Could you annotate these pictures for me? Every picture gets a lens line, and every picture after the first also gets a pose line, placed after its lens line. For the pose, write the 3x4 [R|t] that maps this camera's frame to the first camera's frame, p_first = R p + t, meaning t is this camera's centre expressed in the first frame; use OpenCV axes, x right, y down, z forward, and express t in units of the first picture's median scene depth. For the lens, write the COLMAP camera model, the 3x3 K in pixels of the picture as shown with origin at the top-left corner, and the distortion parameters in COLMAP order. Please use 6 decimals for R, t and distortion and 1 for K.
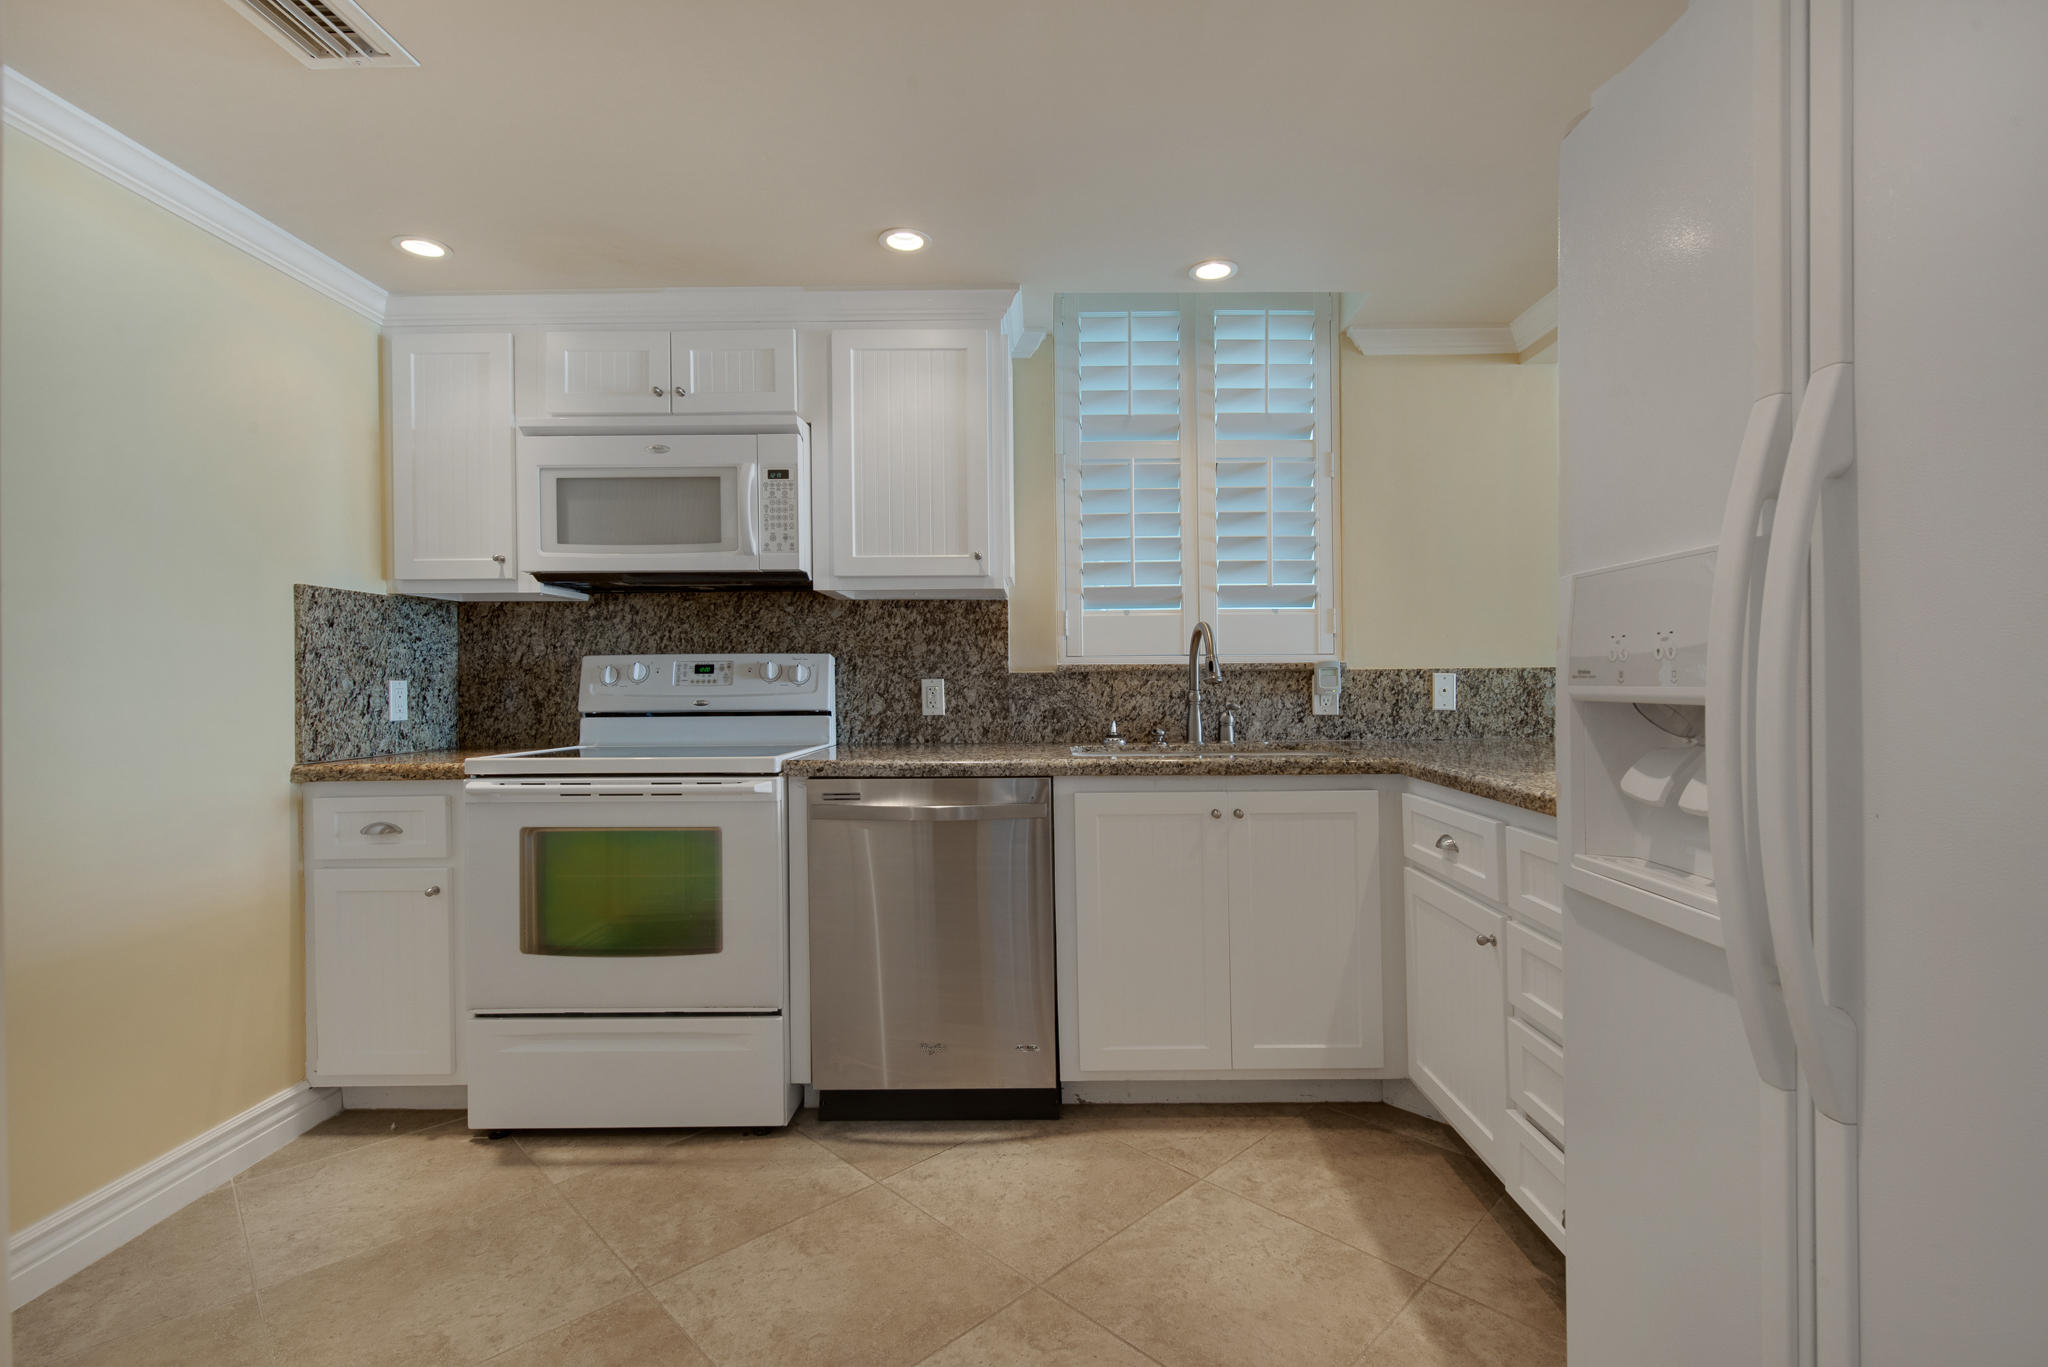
lens RADIAL K [[940.6, 0, 1027.4], [0, 940.6, 681.6], [0, 0, 1]] dist [-0.000968, -0.000523]
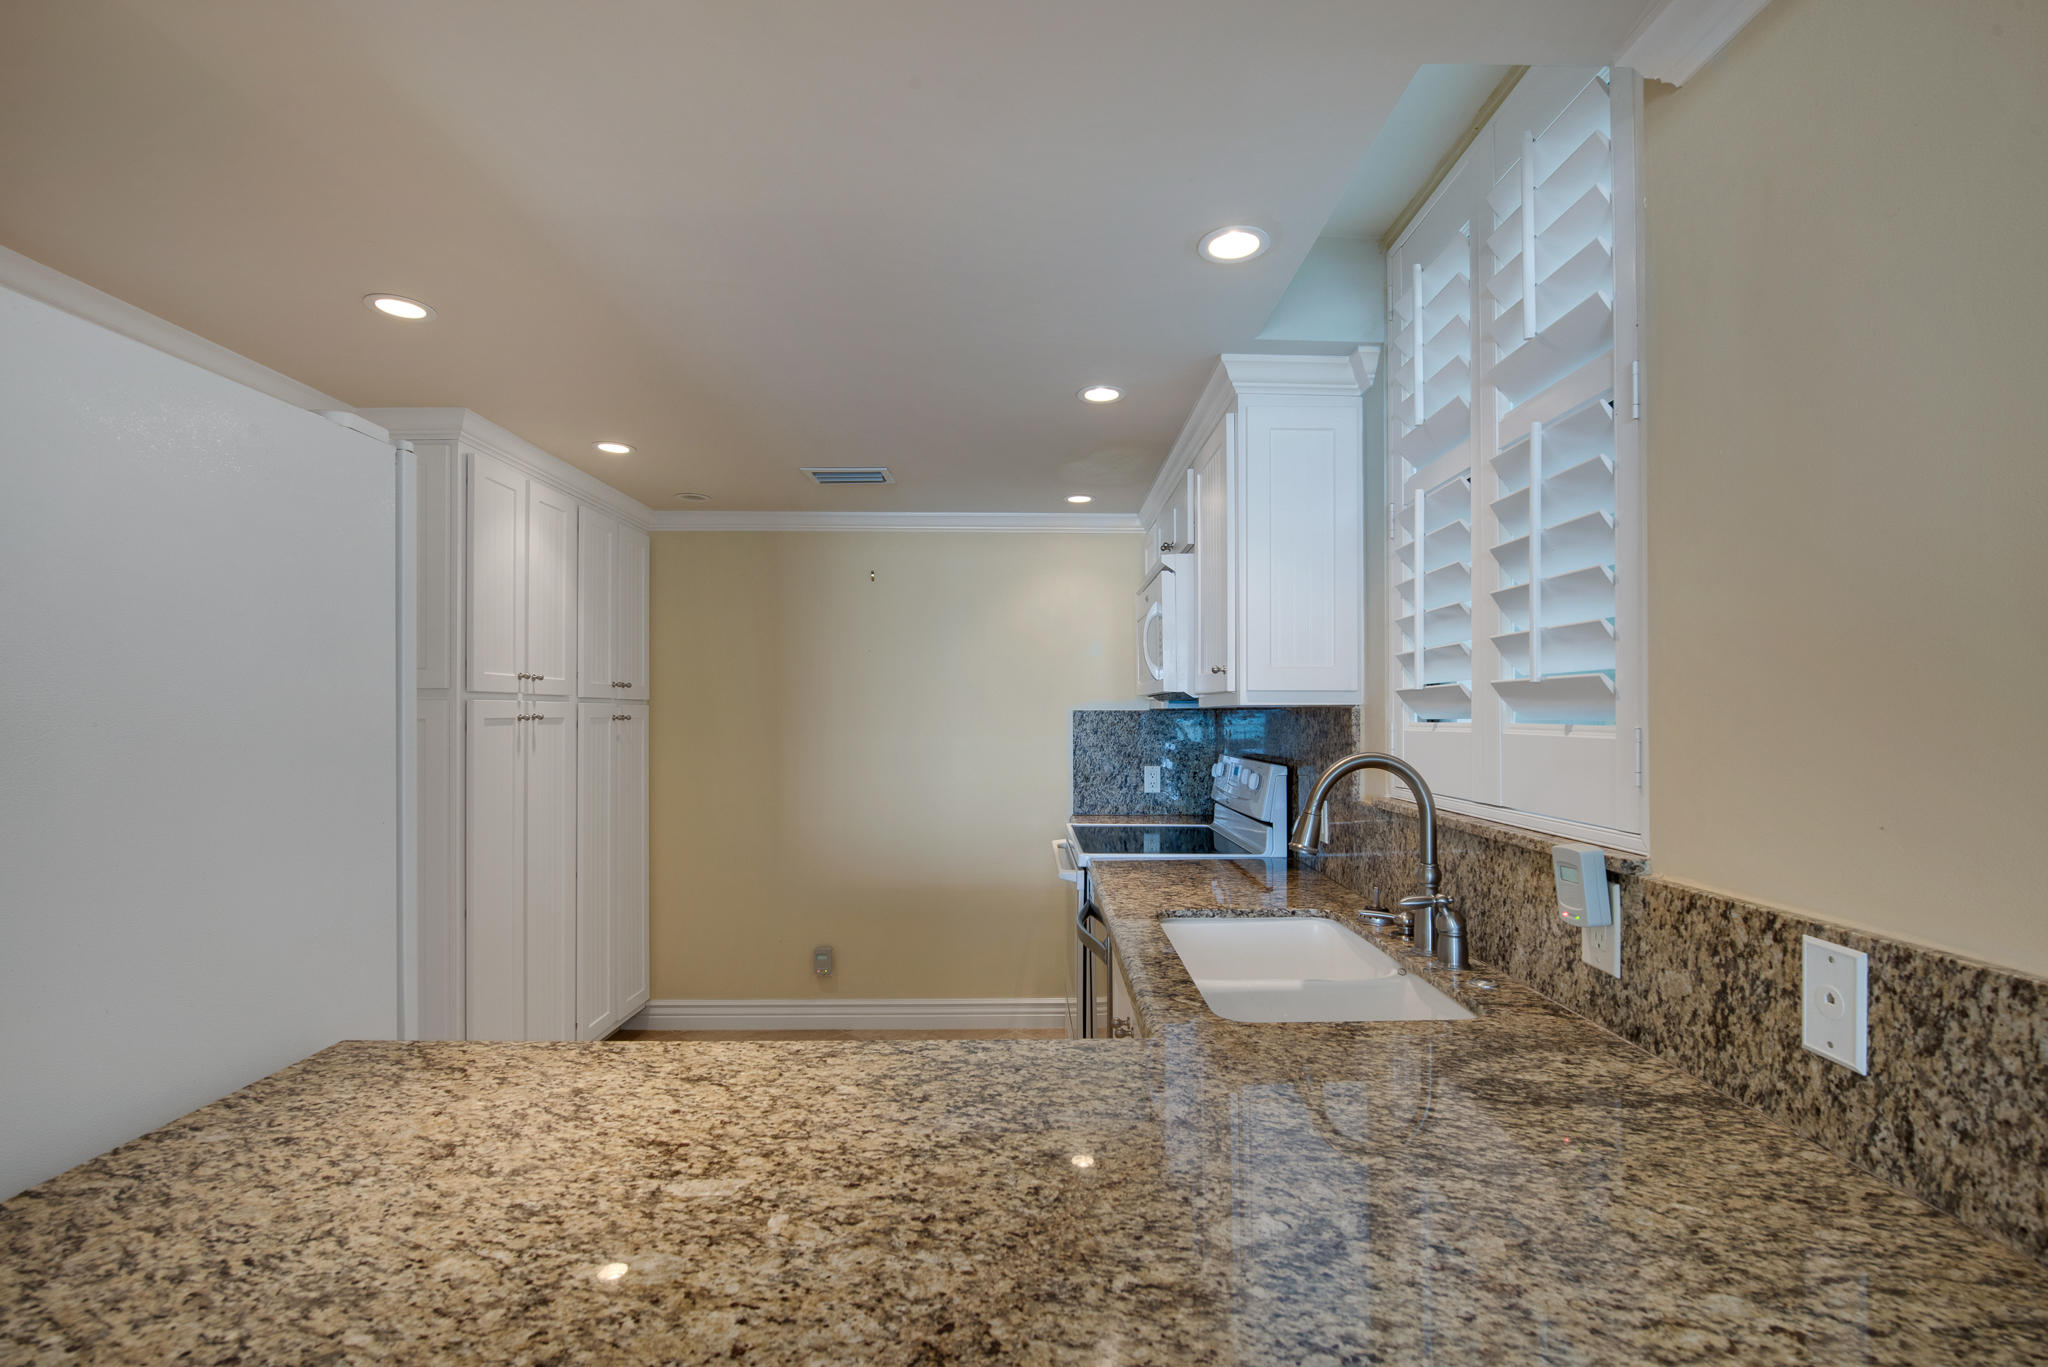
lens RADIAL K [[940.6, 0, 1028.3], [0, 940.6, 703.9], [0, 0, 1]] dist [-0.000968, -0.000523]
pose [[-0.004367, -0.002238, -0.999988, 0.757451], [0.004874, 0.999986, -0.002259, -0.089151], [0.999979, -0.004884, -0.004356, 0.733999]]
